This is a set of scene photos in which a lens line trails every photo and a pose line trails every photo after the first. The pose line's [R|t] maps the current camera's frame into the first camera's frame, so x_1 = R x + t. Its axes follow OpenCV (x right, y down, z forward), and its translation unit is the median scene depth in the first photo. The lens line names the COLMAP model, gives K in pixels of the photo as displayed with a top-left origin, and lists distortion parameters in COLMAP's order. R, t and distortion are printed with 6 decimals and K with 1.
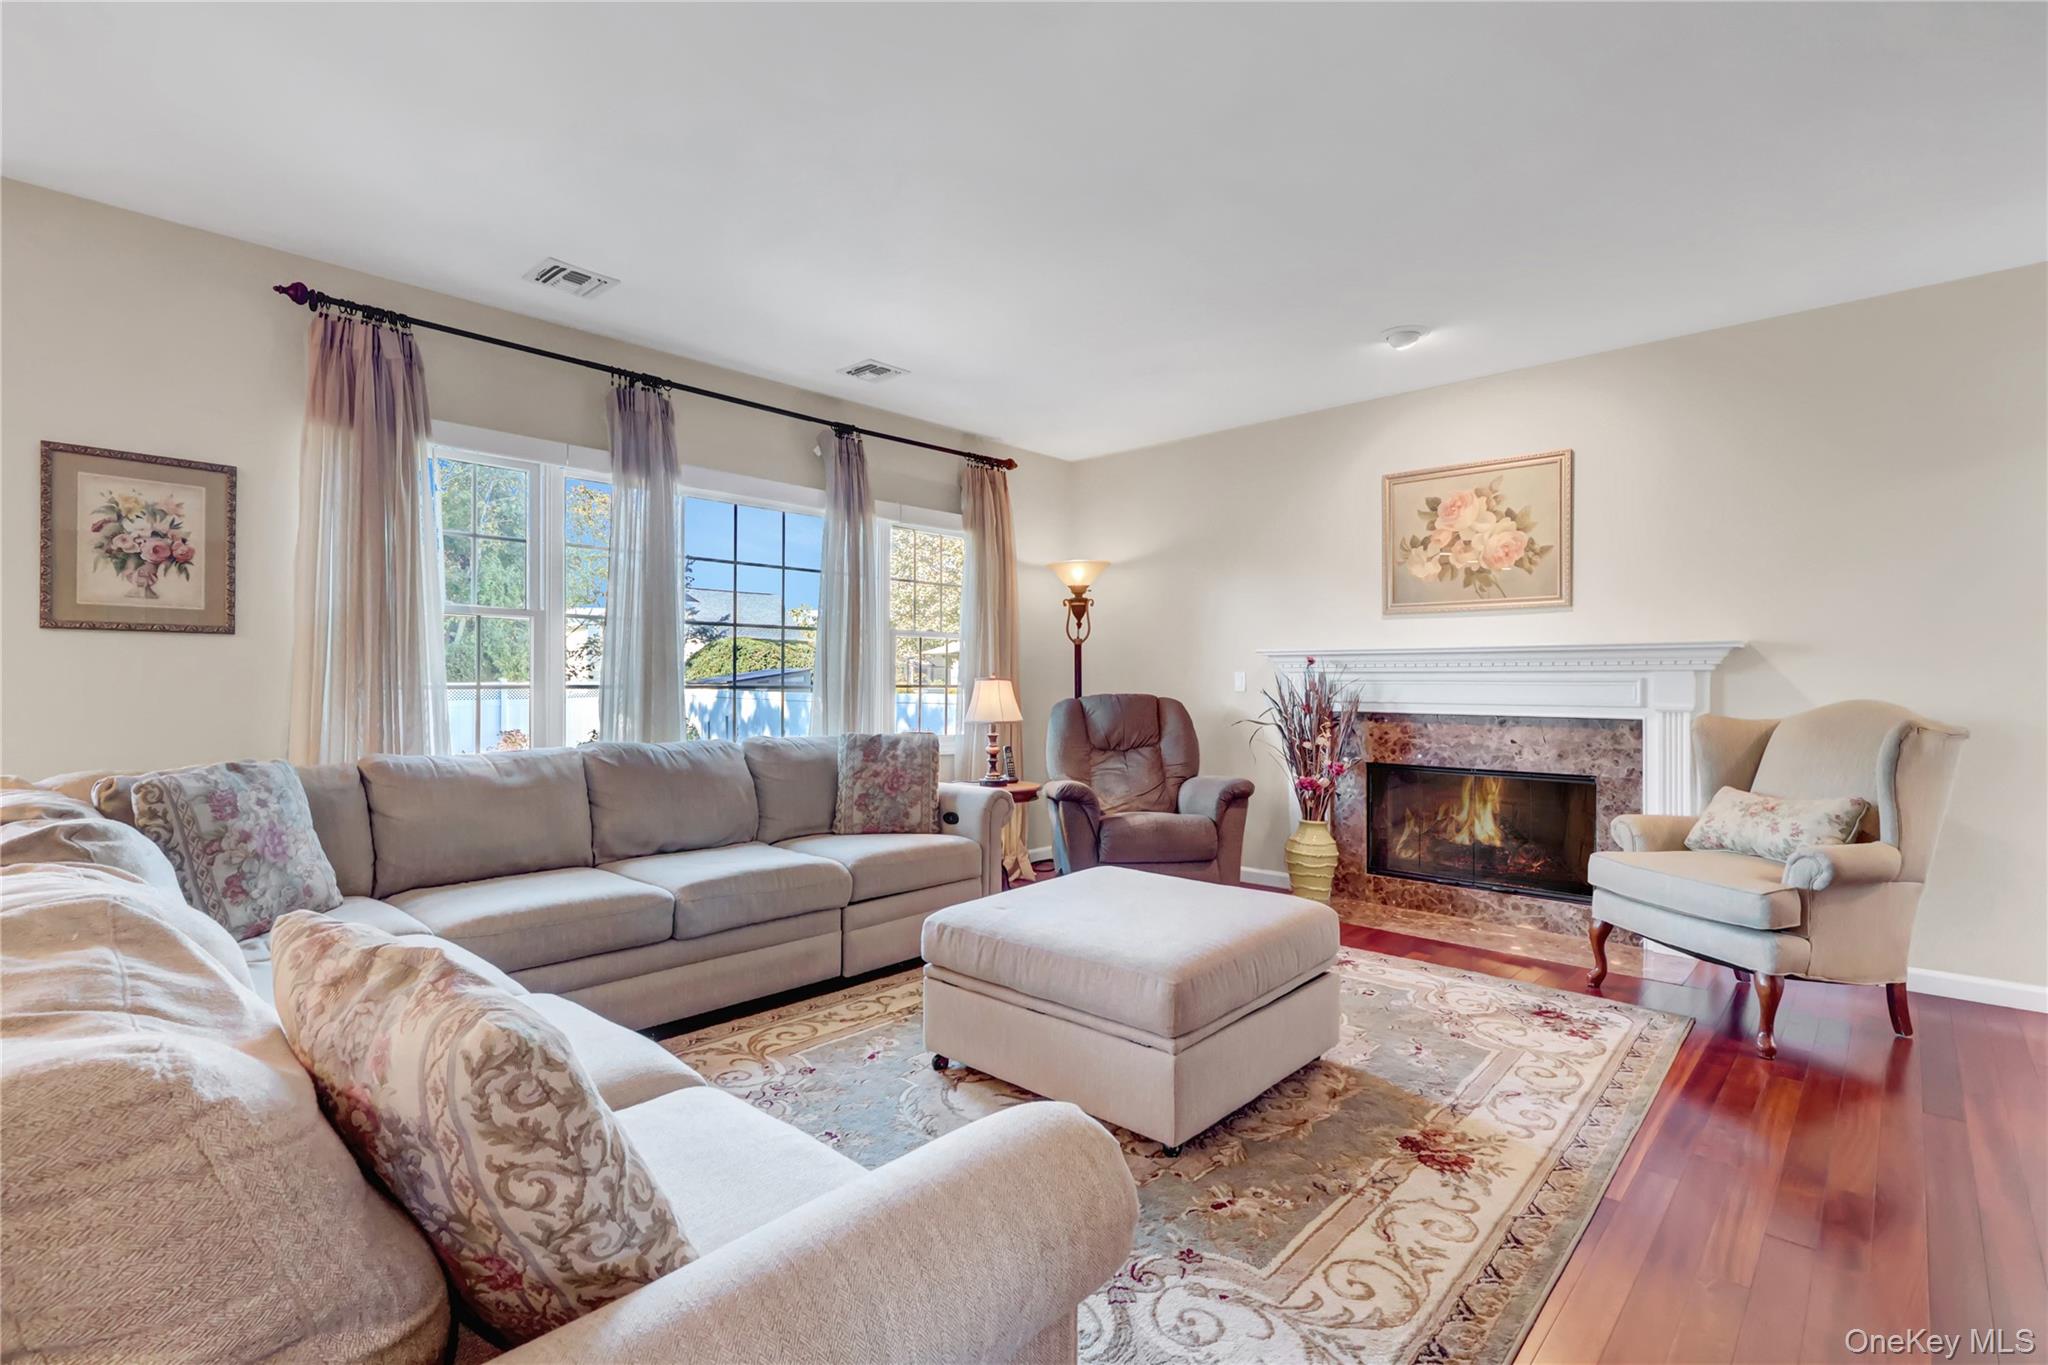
lens RADIAL K [[939.9, 0, 1002.7], [0, 939.9, 686.8], [0, 0, 1]] dist [0.003139, 0.000605]
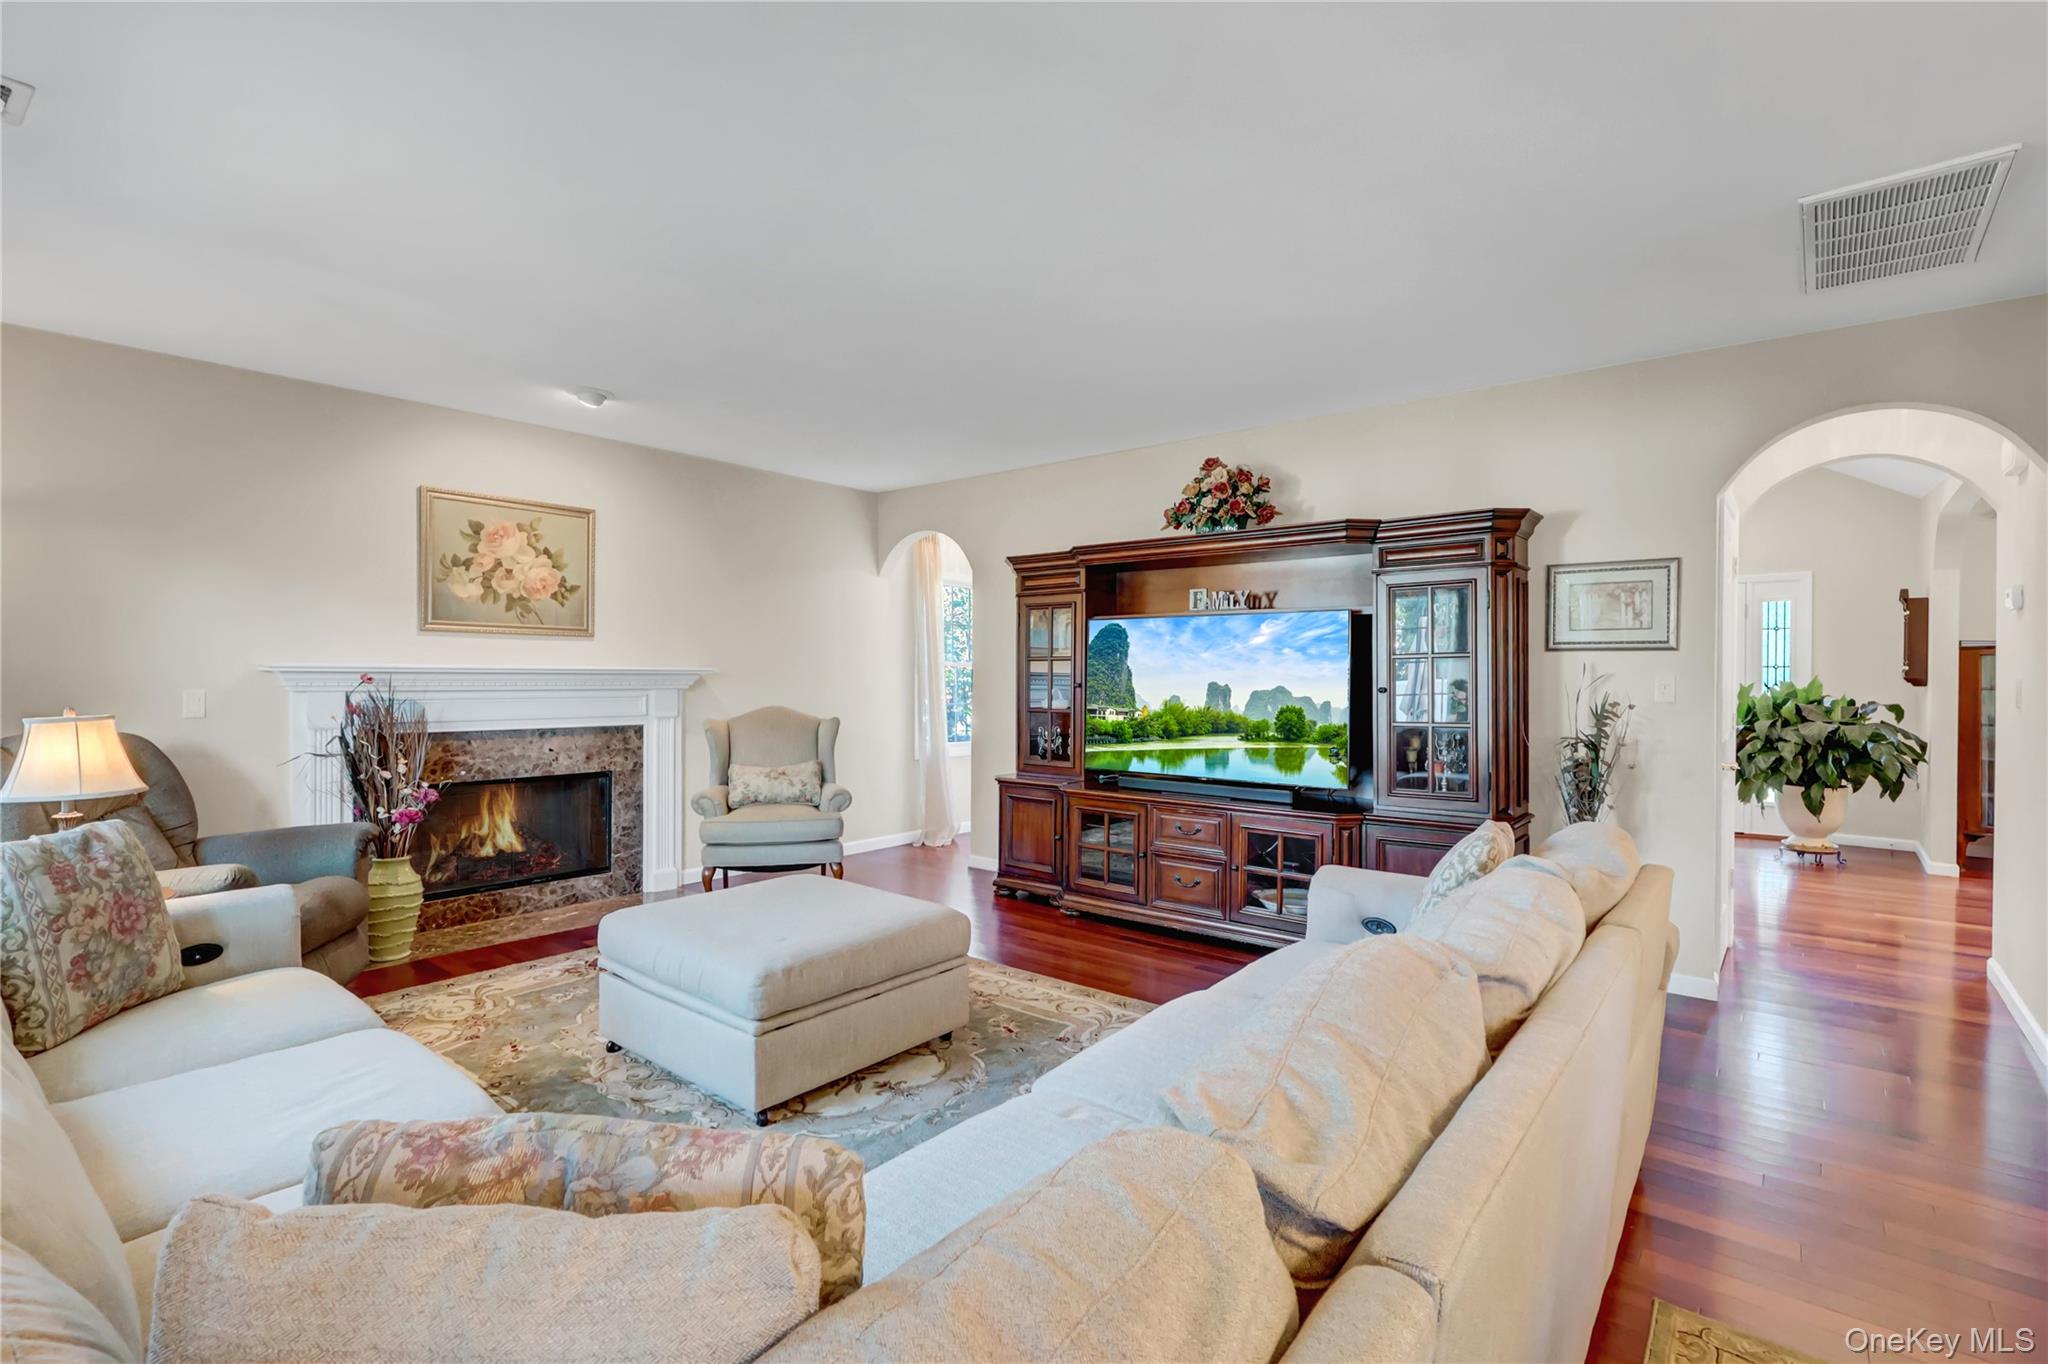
lens RADIAL K [[939.9, 0, 1028.4], [0, 939.9, 685.4], [0, 0, 1]] dist [0.003139, 0.000605]
pose [[-0.058249, -0.014453, 0.998197, -0.637519], [-0.001390, 0.999895, 0.014396, -0.038331], [-0.998301, -0.000549, -0.058263, 0.473864]]
